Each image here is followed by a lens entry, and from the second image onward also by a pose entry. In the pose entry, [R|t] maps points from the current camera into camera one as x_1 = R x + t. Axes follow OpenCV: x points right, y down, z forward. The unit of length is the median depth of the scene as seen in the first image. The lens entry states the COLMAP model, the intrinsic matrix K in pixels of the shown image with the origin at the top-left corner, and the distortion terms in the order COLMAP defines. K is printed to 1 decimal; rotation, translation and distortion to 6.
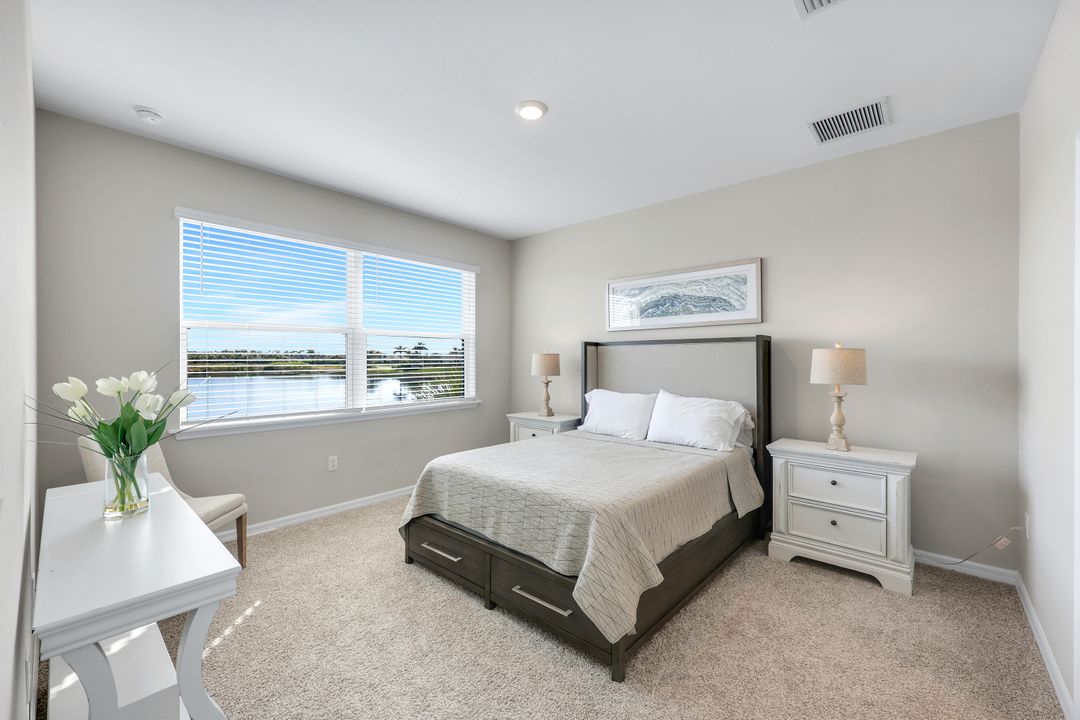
lens RADIAL K [[438.9, 0, 536.3], [0, 438.9, 355.5], [0, 0, 1]] dist [-0.000875, 0.000043]
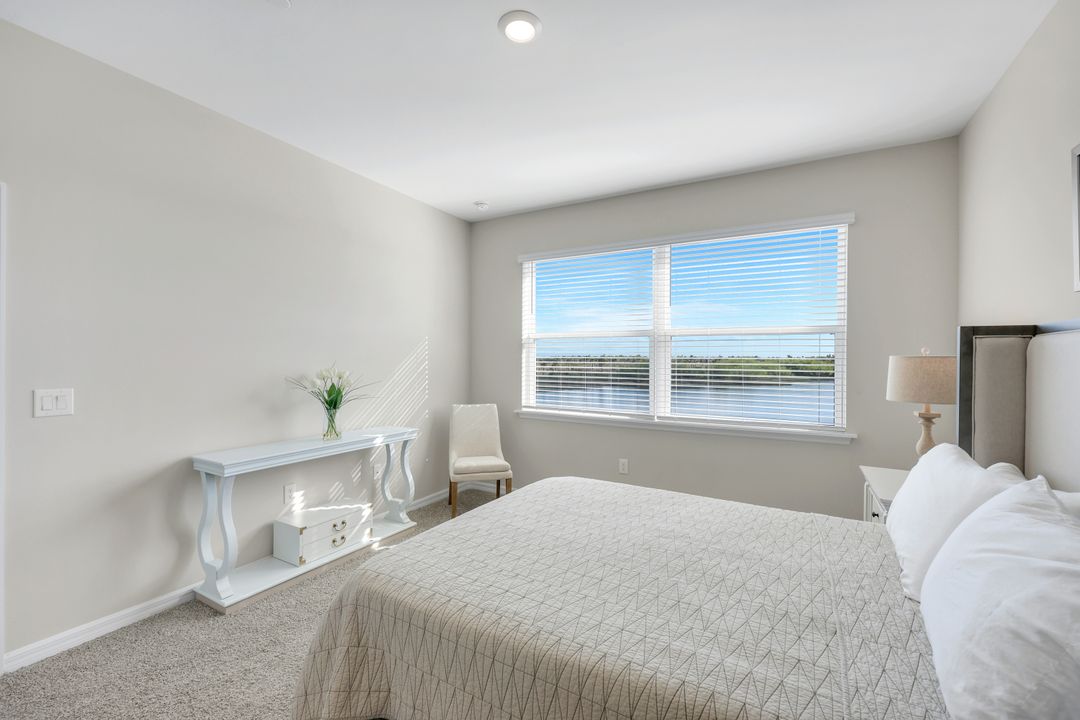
lens RADIAL K [[447.8, 0, 533.1], [0, 447.8, 361.7], [0, 0, 1]] dist [0.001172, 0.000046]
pose [[0.211074, 0.006405, -0.977449, 0.451914], [-0.004554, 0.999974, 0.005570, 0.000943], [0.977459, 0.003275, 0.211098, 0.530853]]
